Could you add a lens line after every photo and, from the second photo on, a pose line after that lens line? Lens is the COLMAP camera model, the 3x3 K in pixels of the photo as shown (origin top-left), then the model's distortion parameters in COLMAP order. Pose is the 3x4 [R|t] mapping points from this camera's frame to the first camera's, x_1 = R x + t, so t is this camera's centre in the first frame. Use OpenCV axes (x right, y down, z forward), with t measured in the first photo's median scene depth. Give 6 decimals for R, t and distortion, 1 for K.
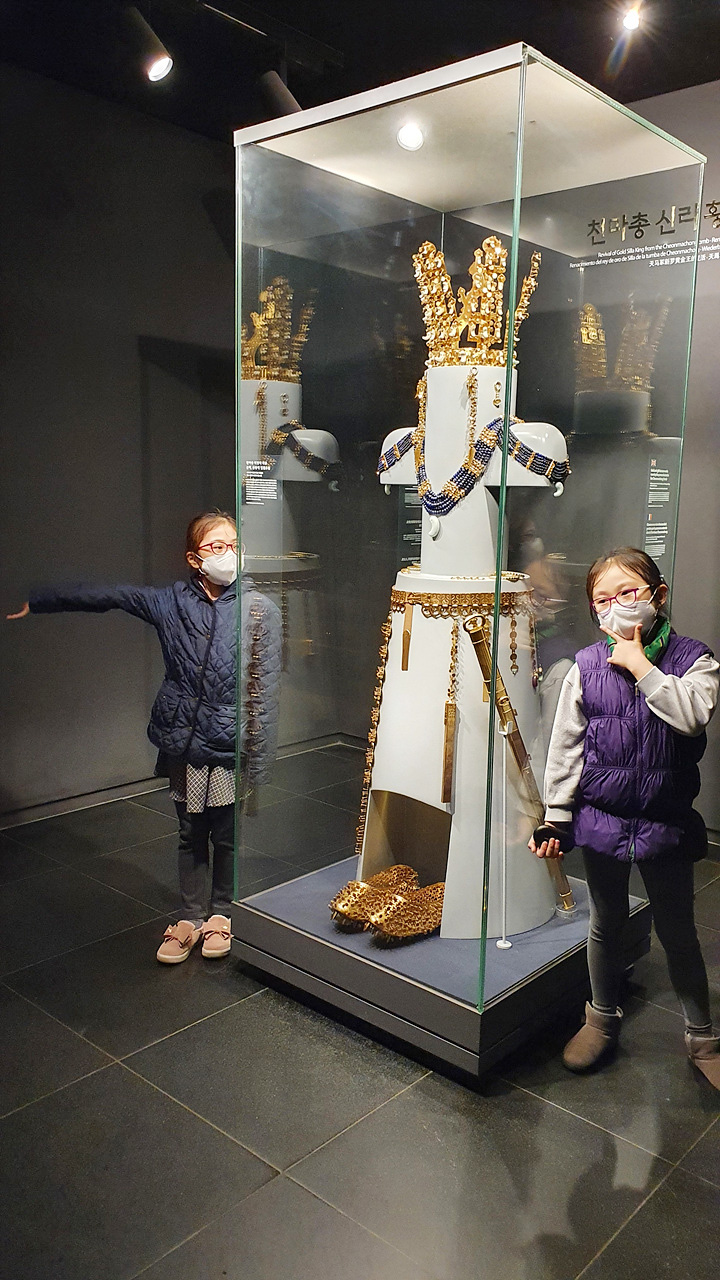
lens RADIAL K [[999.4, 0, 398.4], [0, 999.4, 612.7], [0, 0, 1]] dist [0.003415, 0.001267]
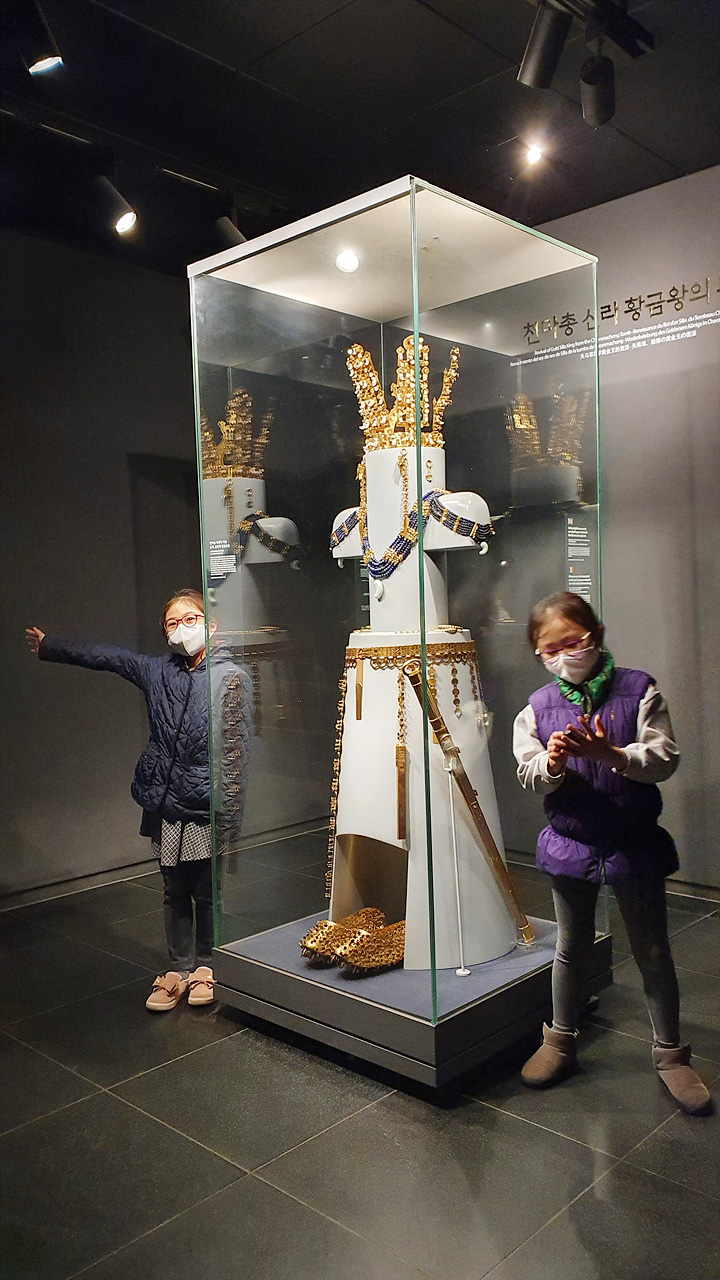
lens RADIAL K [[992.8, 0, 363.2], [0, 992.8, 614.4], [0, 0, 1]] dist [0.154561, -0.562125]
pose [[0.997058, -0.057727, -0.050433, 0.073096], [0.051308, 0.991397, -0.120414, 0.074684], [0.056950, 0.117472, 0.991442, -0.106589]]
